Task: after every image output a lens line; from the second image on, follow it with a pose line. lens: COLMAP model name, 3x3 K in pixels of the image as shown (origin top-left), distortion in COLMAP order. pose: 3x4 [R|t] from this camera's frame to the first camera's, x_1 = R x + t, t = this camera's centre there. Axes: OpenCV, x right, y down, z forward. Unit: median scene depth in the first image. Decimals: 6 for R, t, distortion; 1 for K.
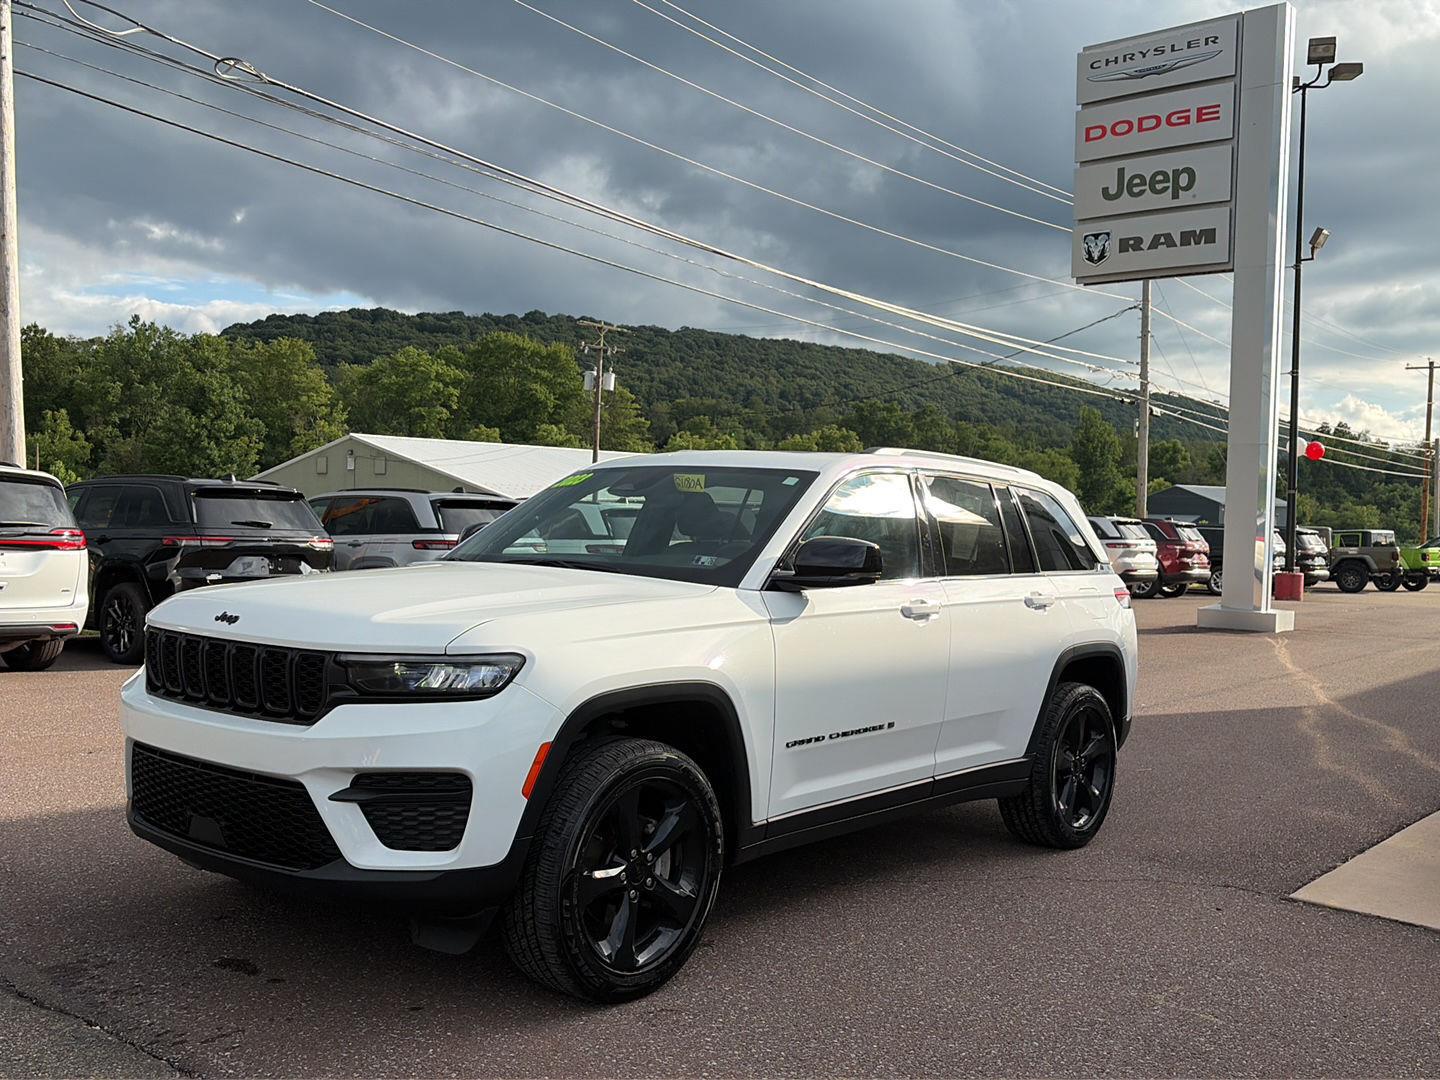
lens RADIAL K [[1384.4, 0, 732.8], [0, 1384.4, 509.5], [0, 0, 1]] dist [0.012564, 0.000000]
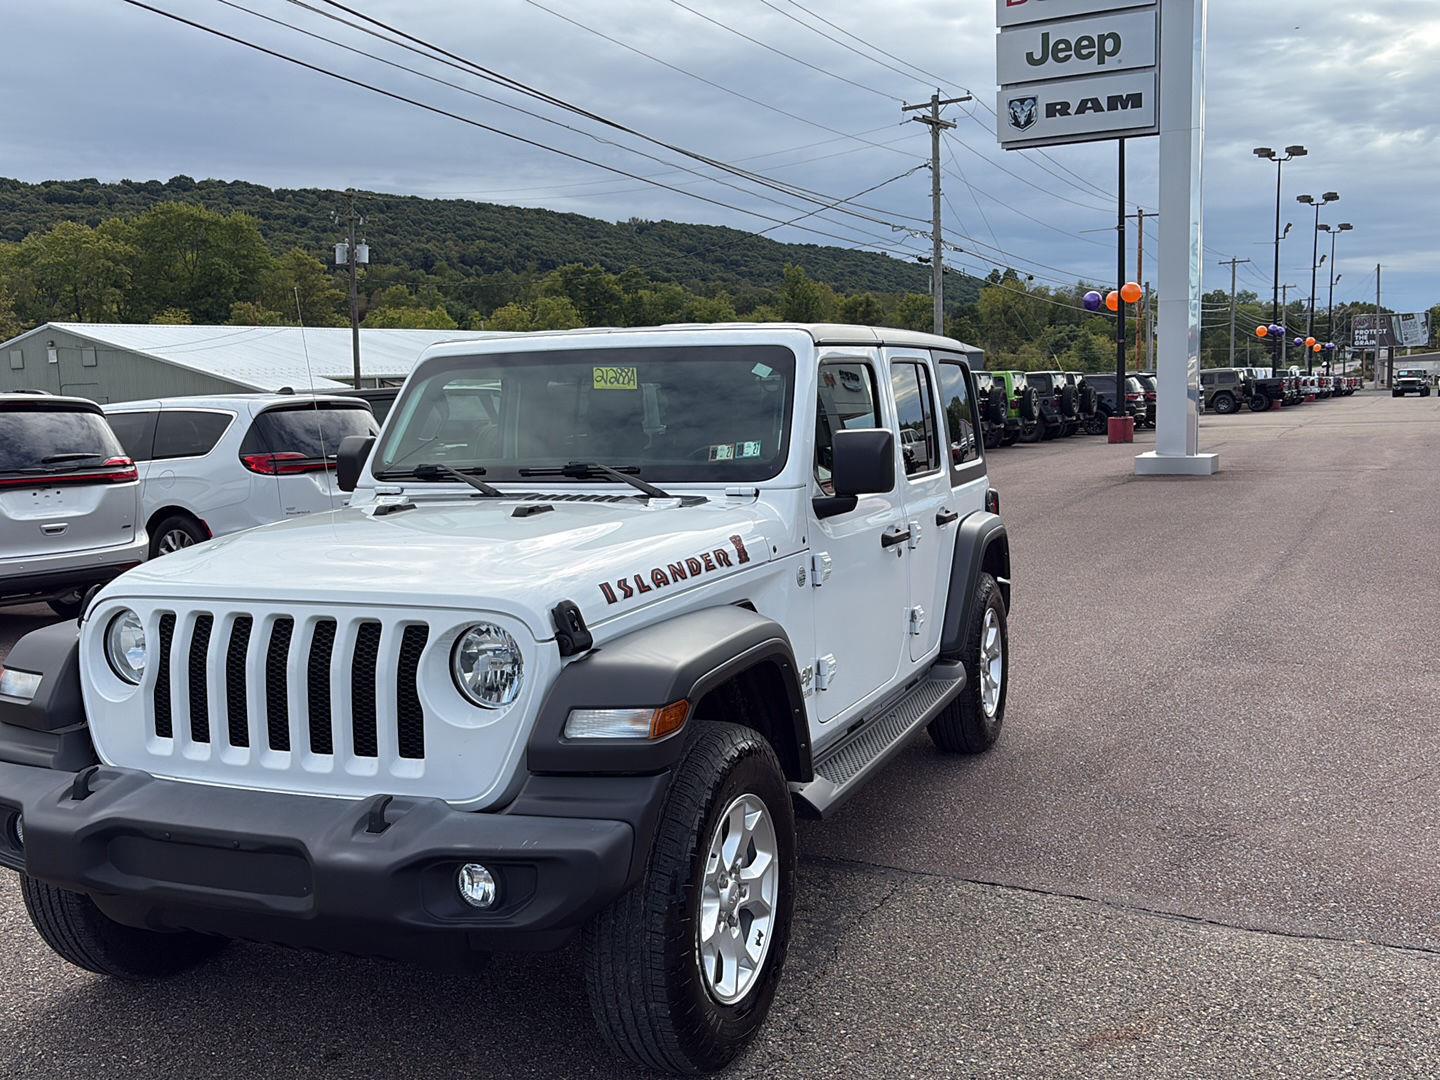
lens RADIAL K [[1384.4, 0, 728.3], [0, 1384.4, 550.0], [0, 0, 1]] dist [0.012564, 0.000000]
pose [[0.973428, -0.080911, 0.214221, -0.204817], [0.053134, 0.989772, 0.132396, -0.015957], [-0.222743, -0.117495, 0.967771, 0.014143]]
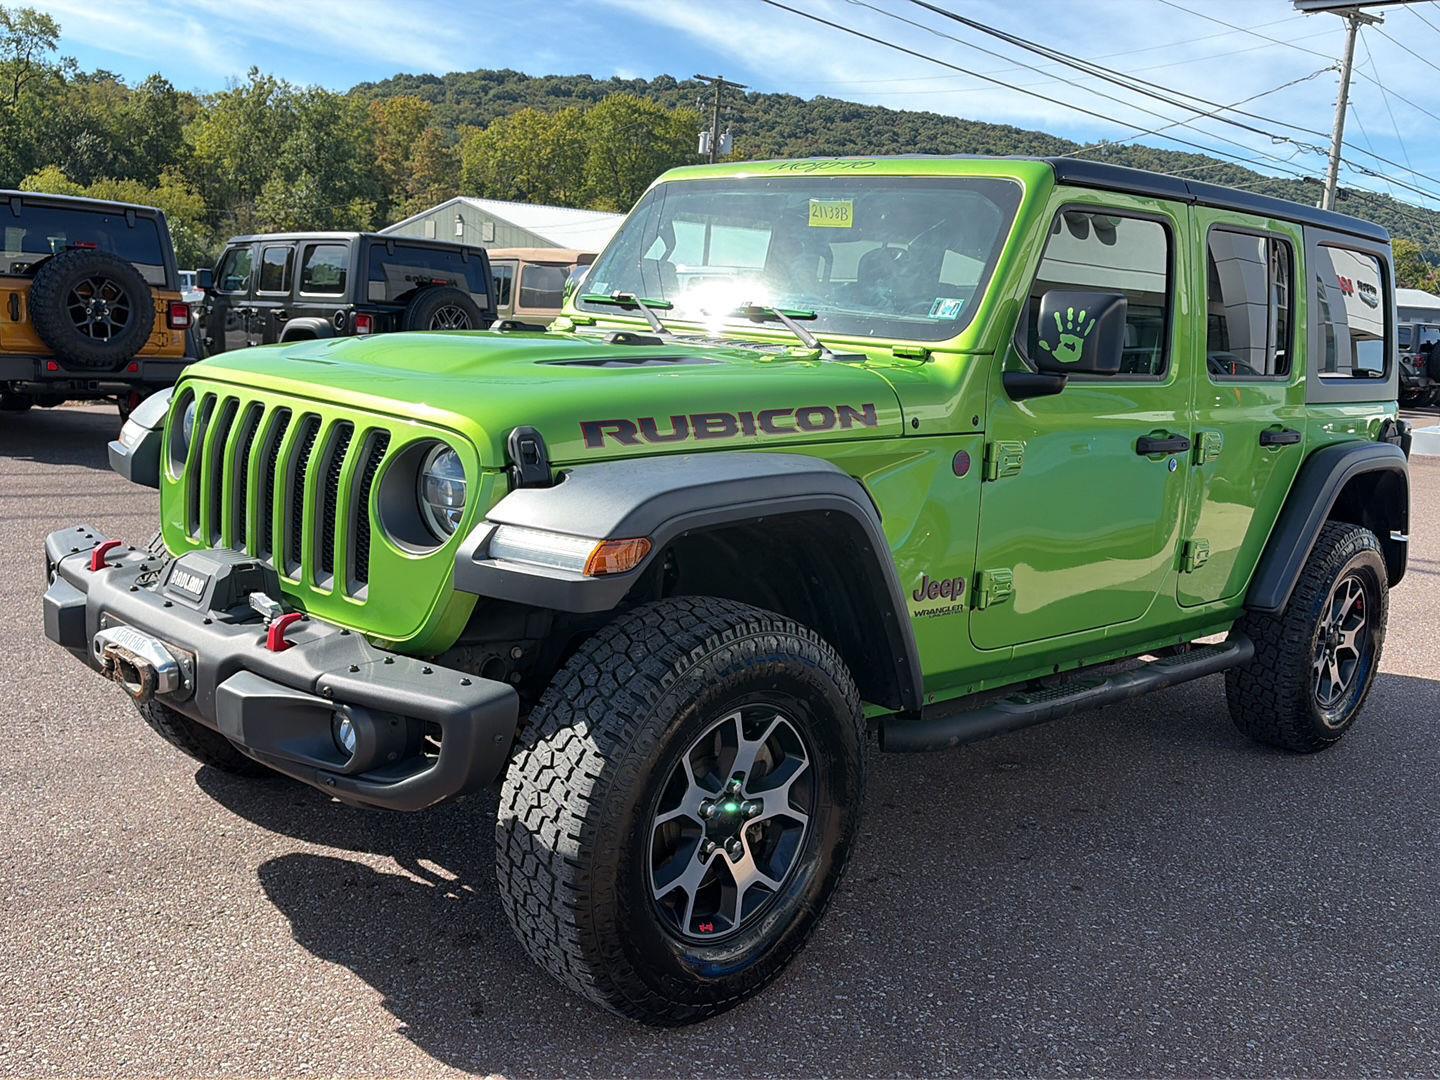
lens RADIAL K [[1384.4, 0, 727.1], [0, 1384.4, 547.0], [0, 0, 1]] dist [0.012564, 0.000000]
pose [[0.994928, 0.052138, -0.086021, 0.005372], [-0.035632, 0.982407, 0.183324, 0.003464], [0.094065, -0.179329, 0.979282, 0.144319]]
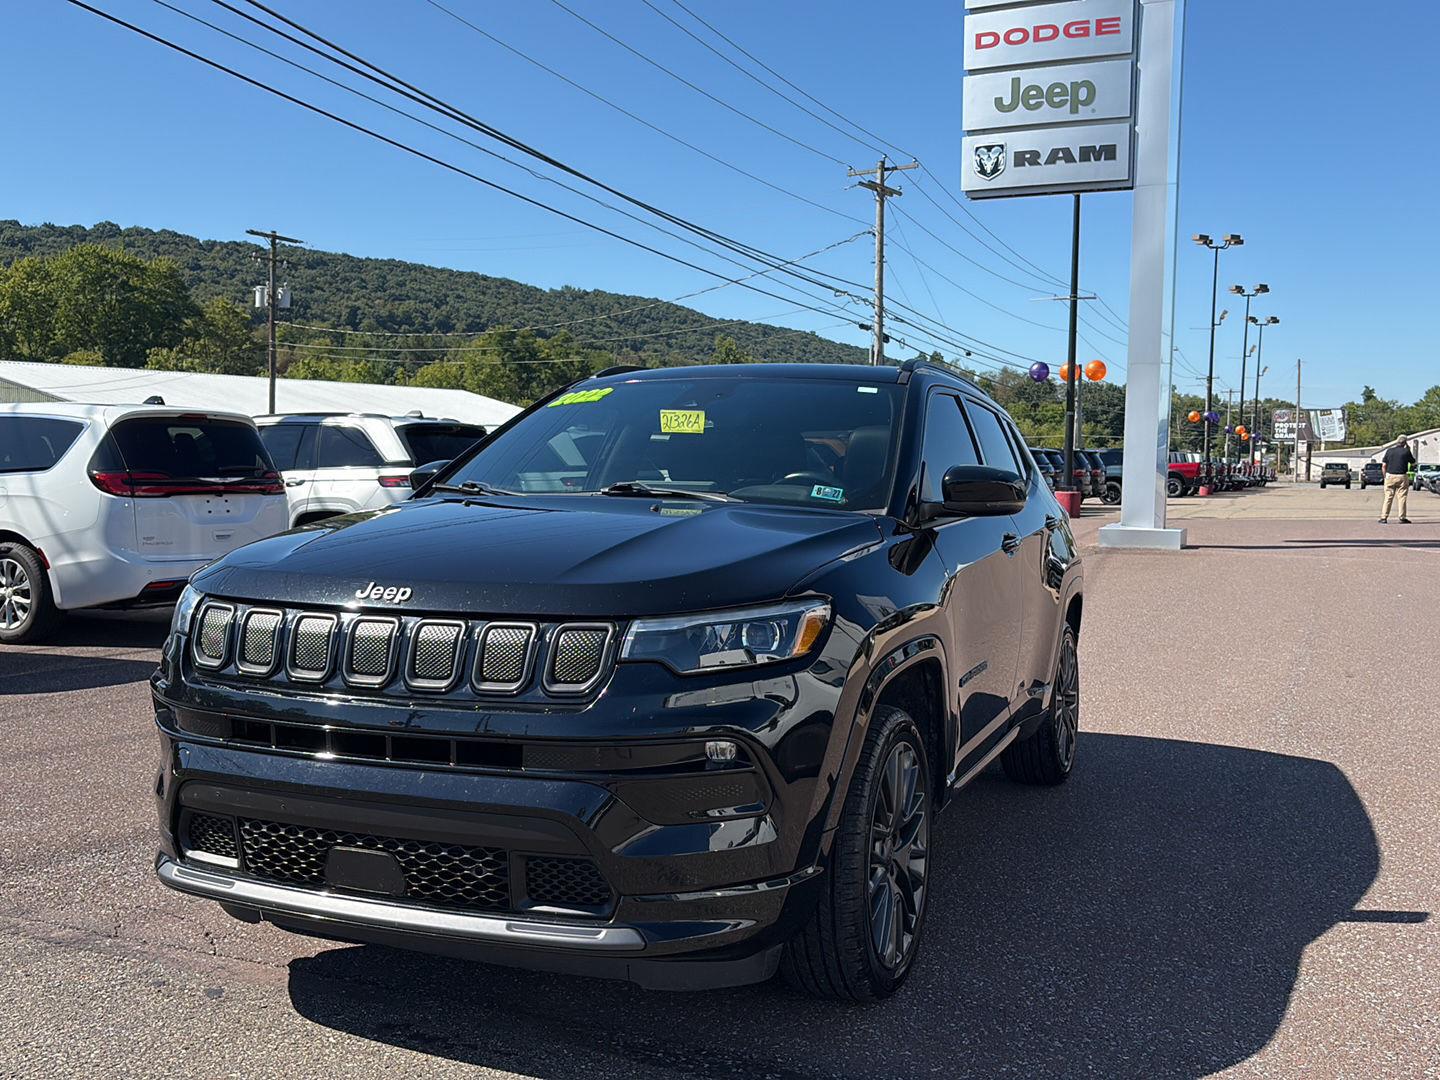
lens RADIAL K [[1384.4, 0, 726.9], [0, 1384.4, 559.0], [0, 0, 1]] dist [0.012564, 0.000000]
pose [[0.961987, -0.036929, 0.270585, -0.195658], [0.013102, 0.995915, 0.089342, -0.000372], [-0.272779, -0.082400, 0.958541, 0.096024]]
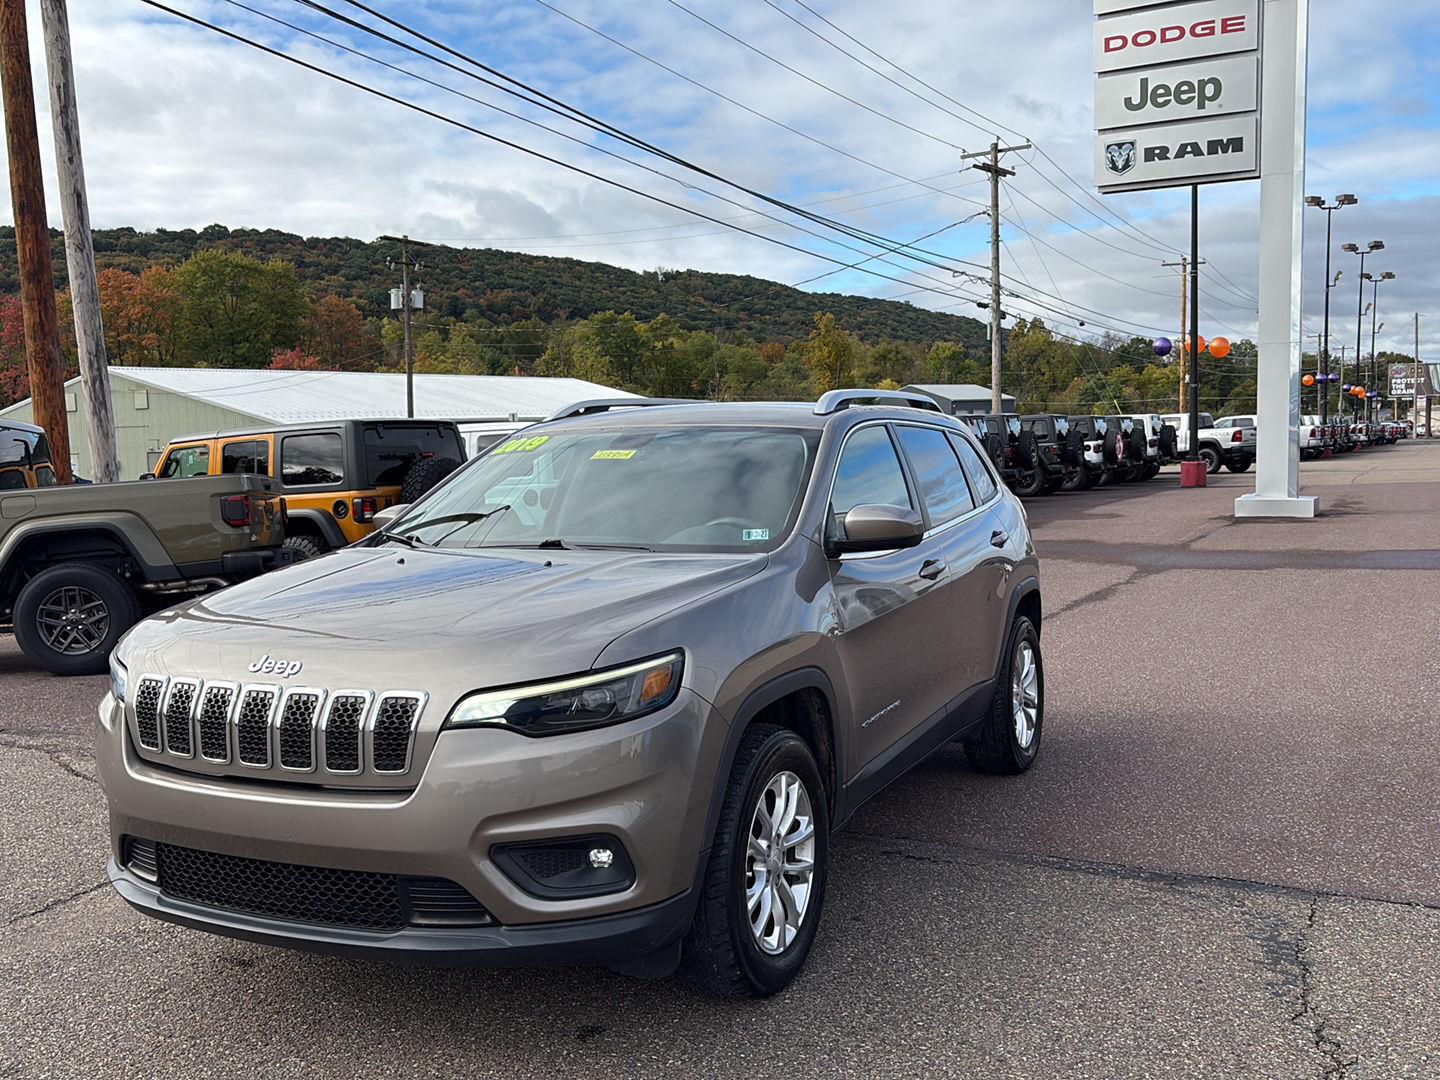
lens RADIAL K [[1384.4, 0, 728.5], [0, 1384.4, 551.4], [0, 0, 1]] dist [0.012564, 0.000000]
pose [[0.977053, -0.068469, 0.201691, -0.260789], [0.049228, 0.993877, 0.098920, -0.013403], [-0.207229, -0.086722, 0.974441, 0.025661]]
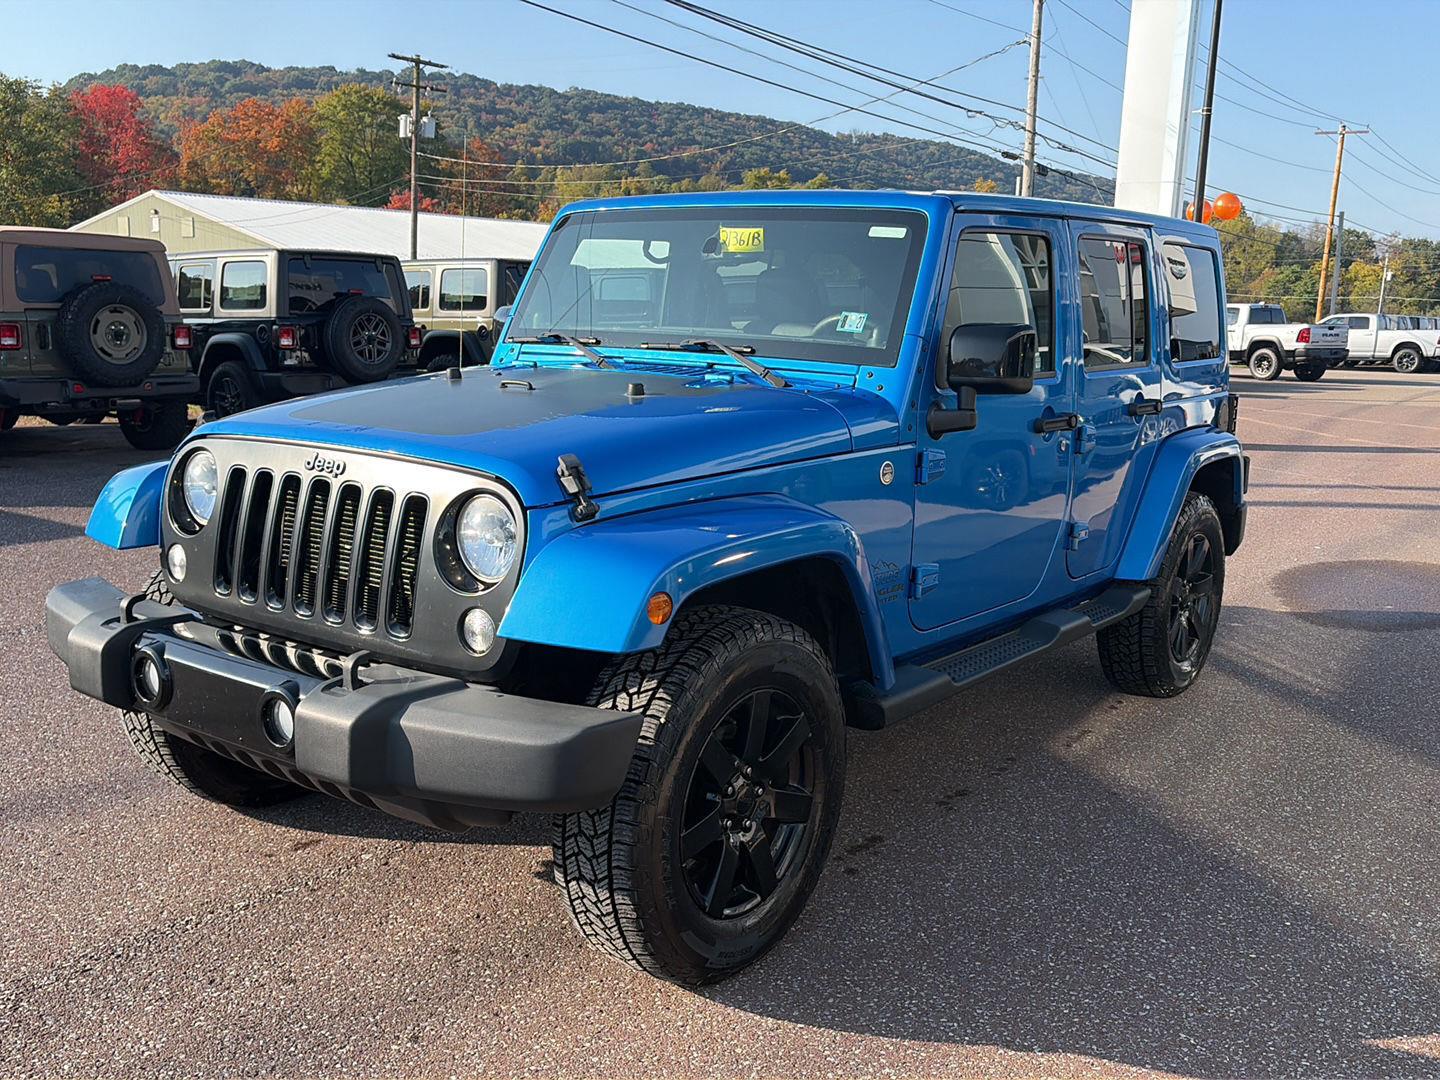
lens RADIAL K [[1384.4, 0, 727.9], [0, 1384.4, 538.3], [0, 0, 1]] dist [0.012564, 0.000000]
pose [[0.997527, -0.002678, 0.070238, 0.097065], [-0.009972, 0.983774, 0.179137, 0.005808], [-0.069578, -0.179394, 0.981314, 0.273191]]
